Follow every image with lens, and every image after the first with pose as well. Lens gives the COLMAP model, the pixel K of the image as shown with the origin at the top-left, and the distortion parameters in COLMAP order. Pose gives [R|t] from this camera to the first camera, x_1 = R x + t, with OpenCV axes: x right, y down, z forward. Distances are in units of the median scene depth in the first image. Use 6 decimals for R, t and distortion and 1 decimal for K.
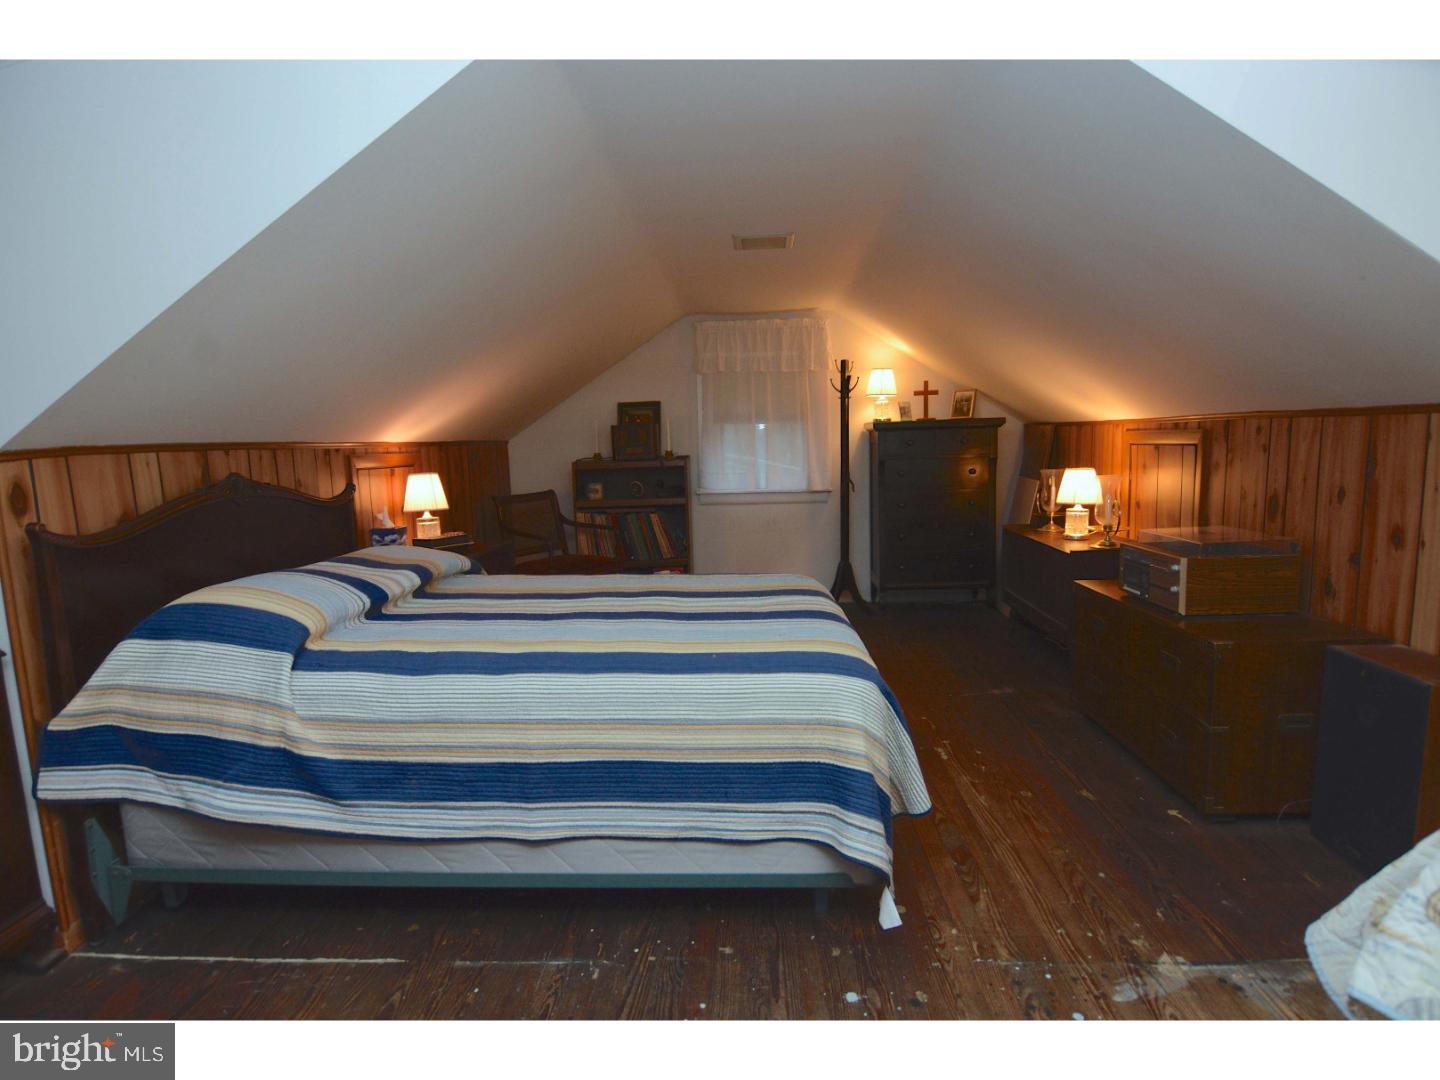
lens RADIAL K [[756.6, 0, 720.0], [0, 756.6, 540.0], [0, 0, 1]] dist [0.003463, -0.020043]
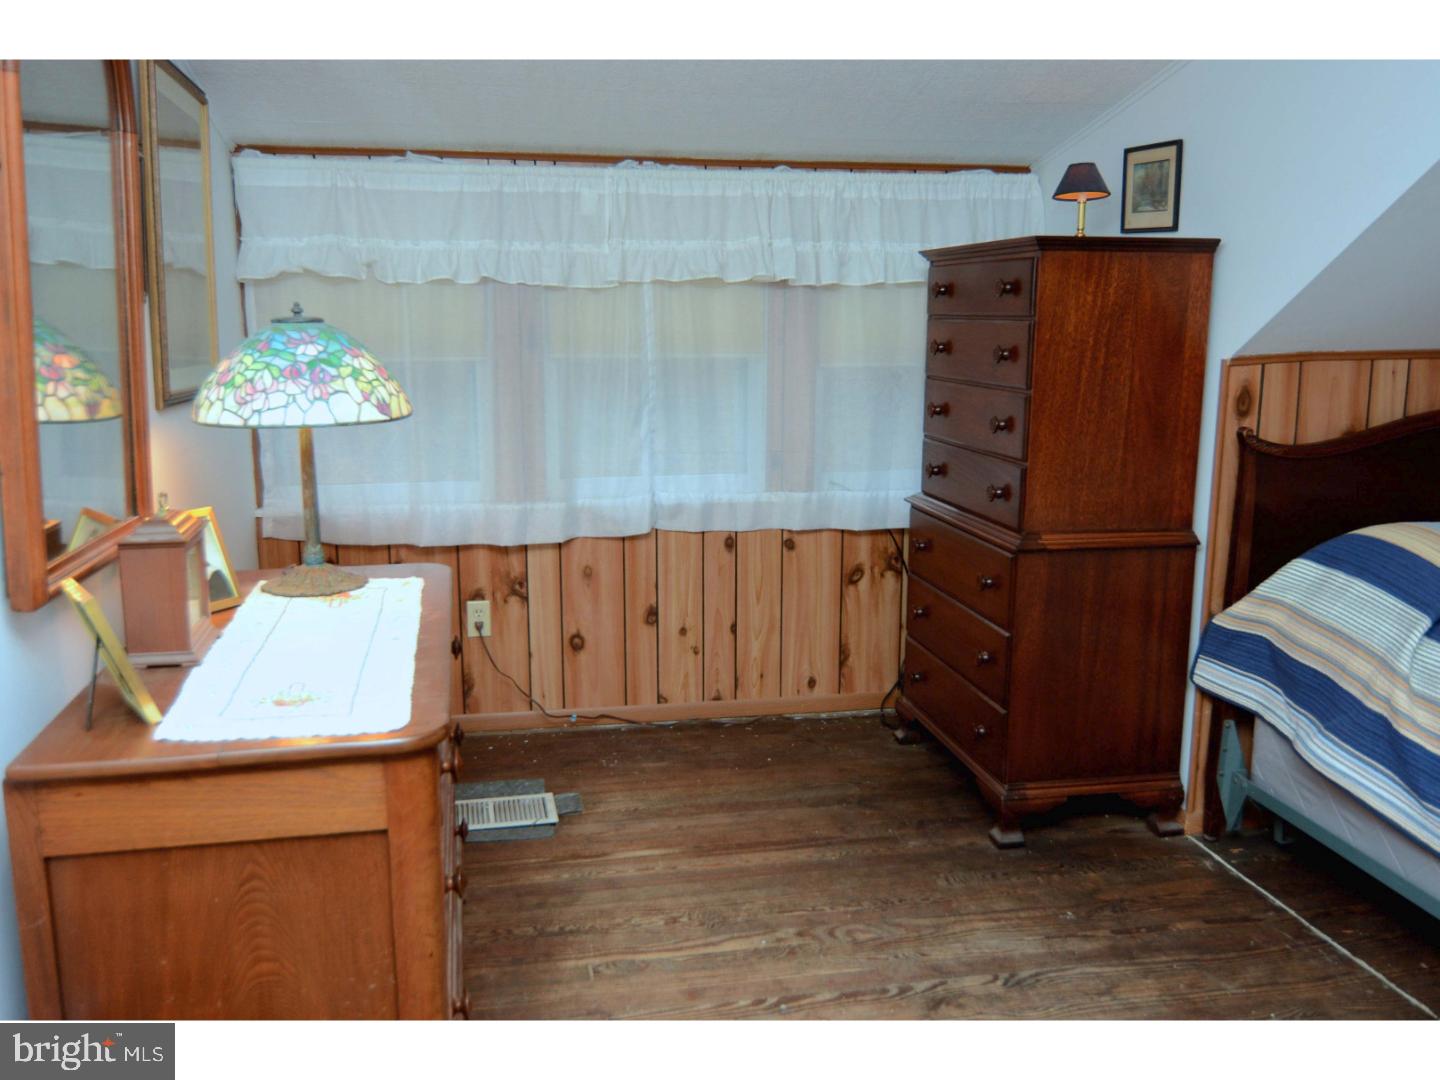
lens RADIAL K [[1165.1, 0, 720.0], [0, 1165.1, 540.0], [0, 0, 1]] dist [-0.002794, -0.002726]
pose [[0.240762, 0.212747, -0.946981, 0.453709], [-0.137763, 0.973293, 0.183633, -0.063752], [0.960757, 0.086247, 0.263641, -0.111309]]
